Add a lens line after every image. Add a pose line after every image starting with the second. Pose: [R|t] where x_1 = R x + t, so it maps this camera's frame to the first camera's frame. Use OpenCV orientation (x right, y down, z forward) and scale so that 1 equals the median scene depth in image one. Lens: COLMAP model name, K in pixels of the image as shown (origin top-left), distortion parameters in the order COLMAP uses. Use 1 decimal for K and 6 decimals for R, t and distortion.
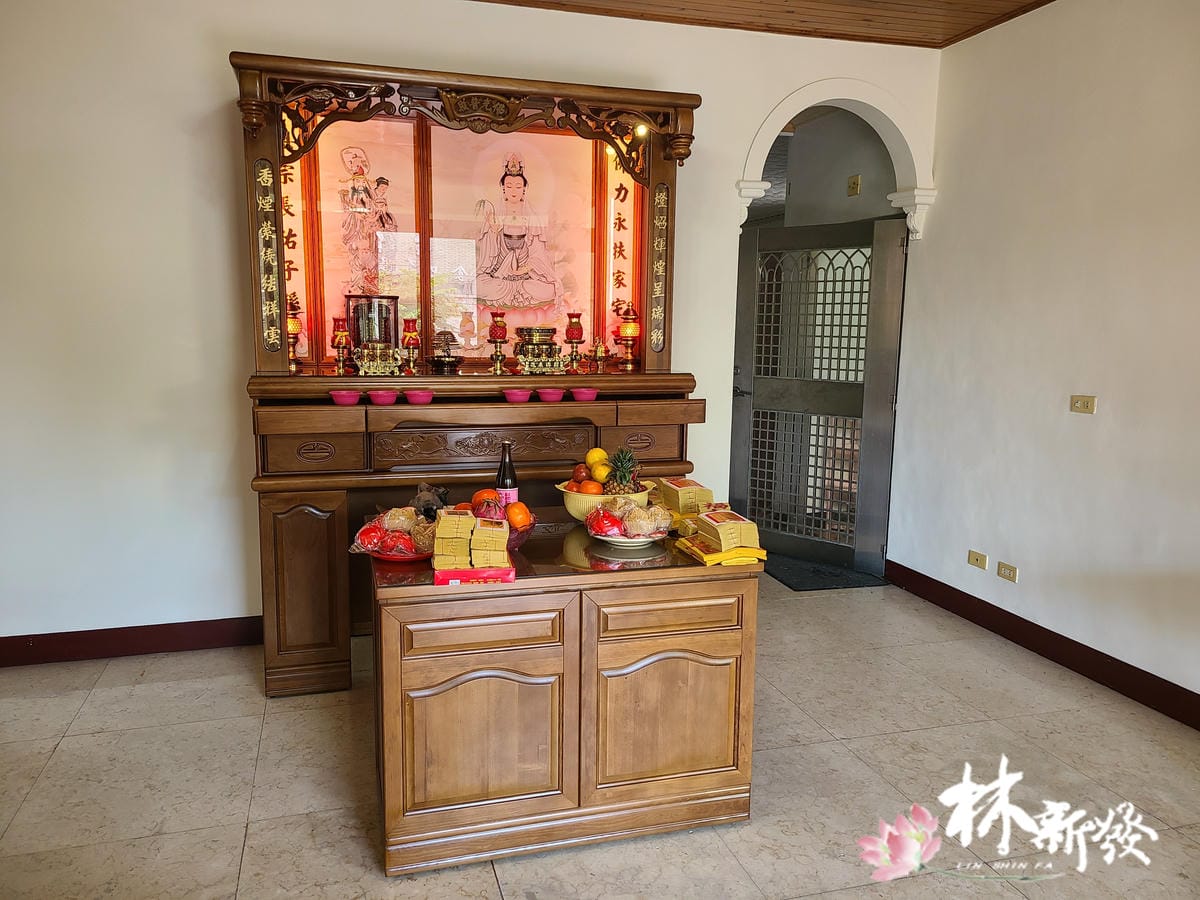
lens RADIAL K [[901.5, 0, 595.0], [0, 901.5, 450.5], [0, 0, 1]] dist [0.064455, -0.048007]
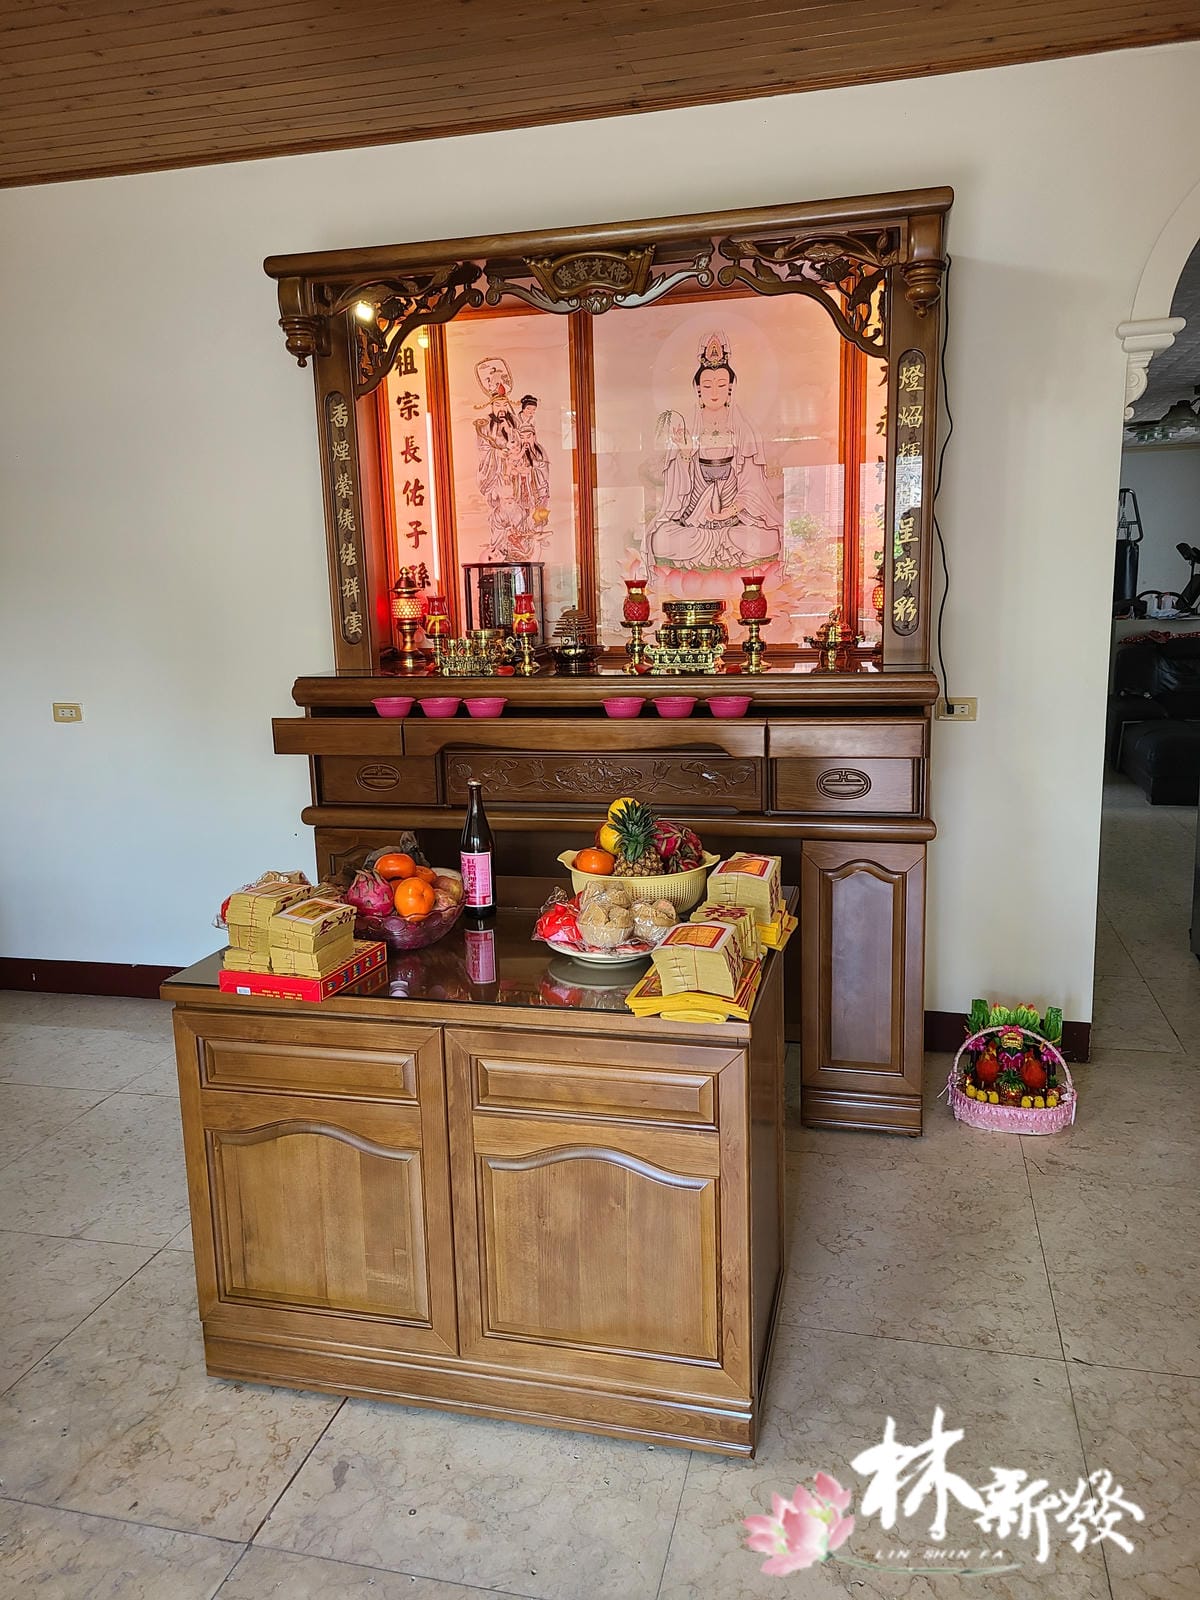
lens RADIAL K [[1202.0, 0, 595.4], [0, 1202.0, 792.1], [0, 0, 1]] dist [0.064455, -0.048007]
pose [[0.859940, 0.054006, -0.507529, 0.324260], [-0.036950, 0.998364, 0.043629, -0.033578], [0.509055, -0.018766, 0.860529, 0.209189]]
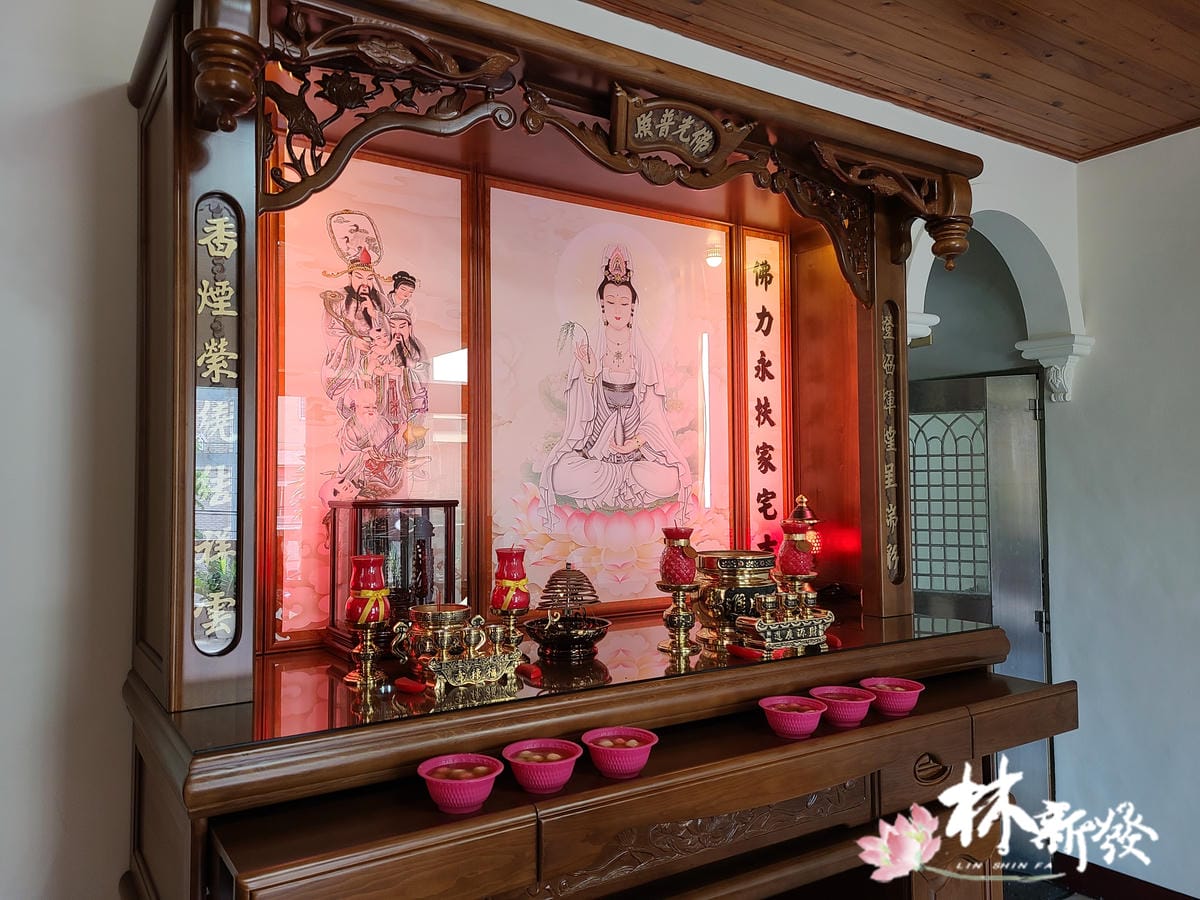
lens RADIAL K [[901.5, 0, 591.1], [0, 901.5, 443.4], [0, 0, 1]] dist [0.064455, -0.048007]
pose [[0.959112, -0.007250, 0.282934, -0.289656], [0.061339, 0.981237, -0.182789, -0.109525], [-0.276300, 0.192670, 0.941561, 0.527597]]
